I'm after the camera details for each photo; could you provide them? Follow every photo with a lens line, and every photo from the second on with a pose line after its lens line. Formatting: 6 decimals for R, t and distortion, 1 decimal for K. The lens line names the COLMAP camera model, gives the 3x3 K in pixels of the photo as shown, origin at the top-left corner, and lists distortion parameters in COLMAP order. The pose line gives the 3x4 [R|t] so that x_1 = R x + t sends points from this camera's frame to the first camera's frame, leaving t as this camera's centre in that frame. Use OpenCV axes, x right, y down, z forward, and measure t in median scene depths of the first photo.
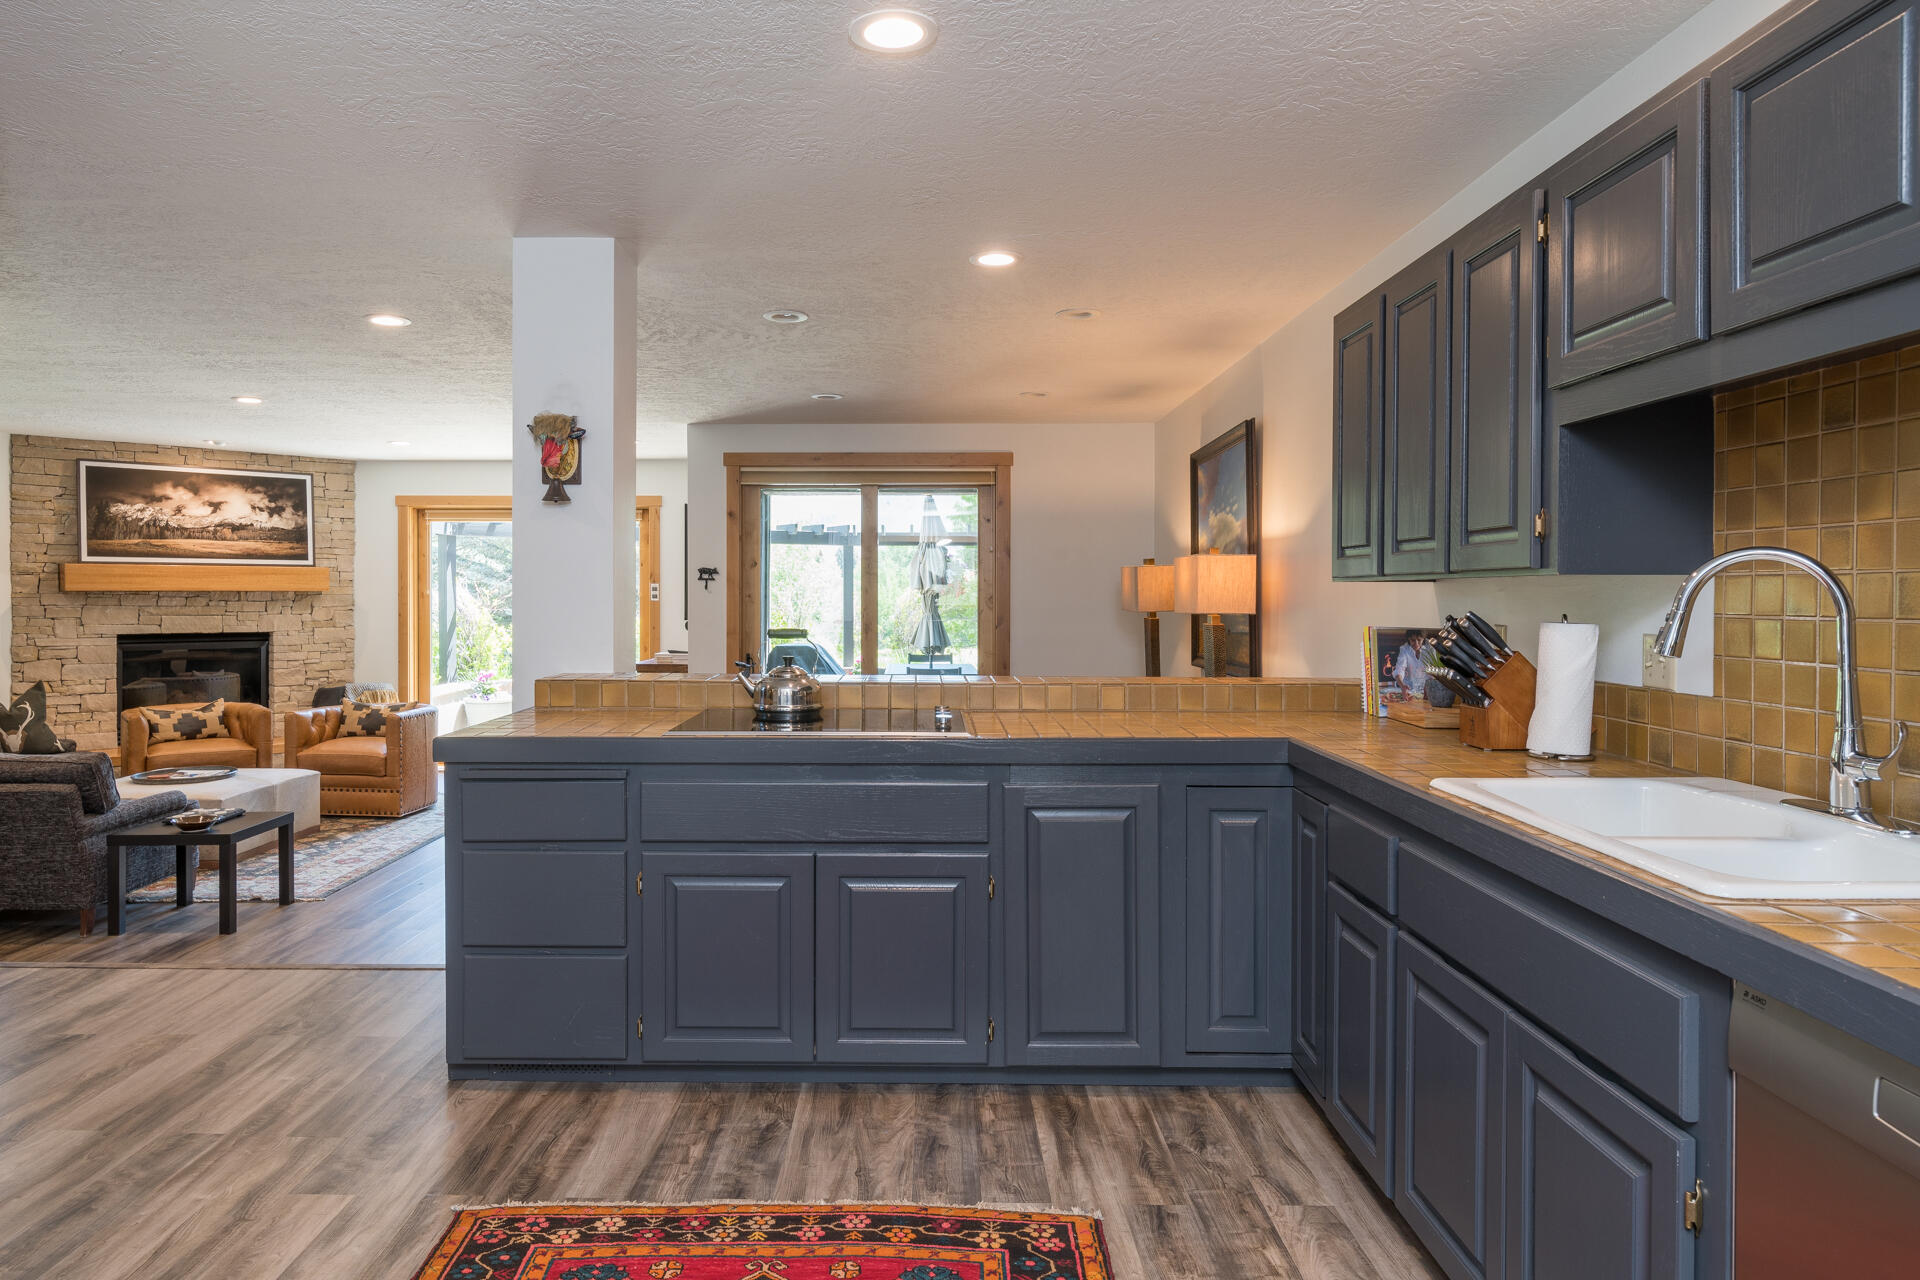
lens RADIAL K [[1200.3, 0, 956.6], [0, 1200.3, 610.1], [0, 0, 1]] dist [0.001118, 0.000318]
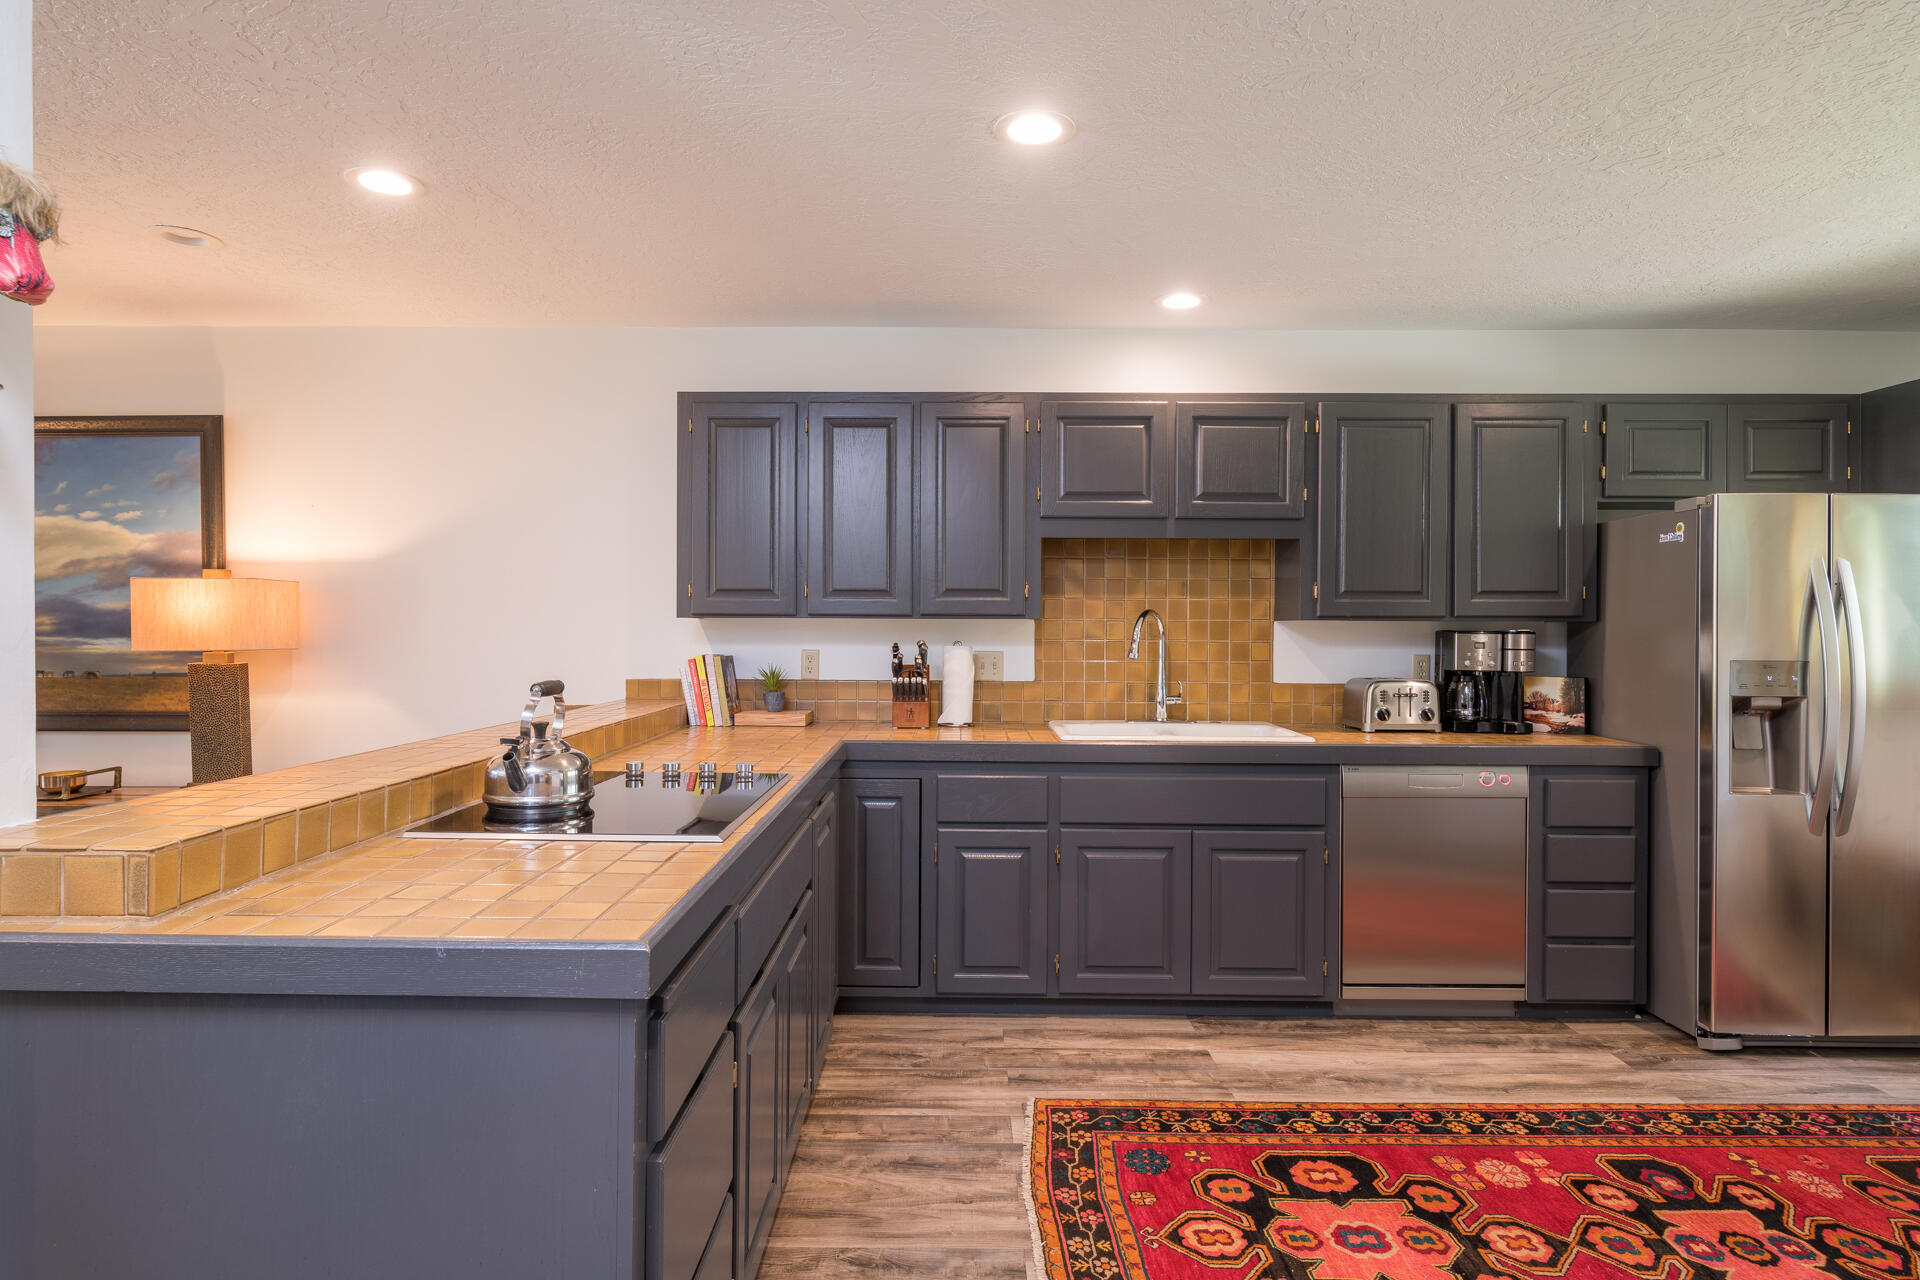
lens RADIAL K [[1006.3, 0, 960.0], [0, 1006.3, 640.0], [0, 0, 1]] dist [0.000799, -0.000885]
pose [[0.014404, -0.011555, 0.999829, -0.940229], [0.012252, 0.999860, 0.011379, -0.014726], [-0.999821, 0.012086, 0.014543, 1.004030]]
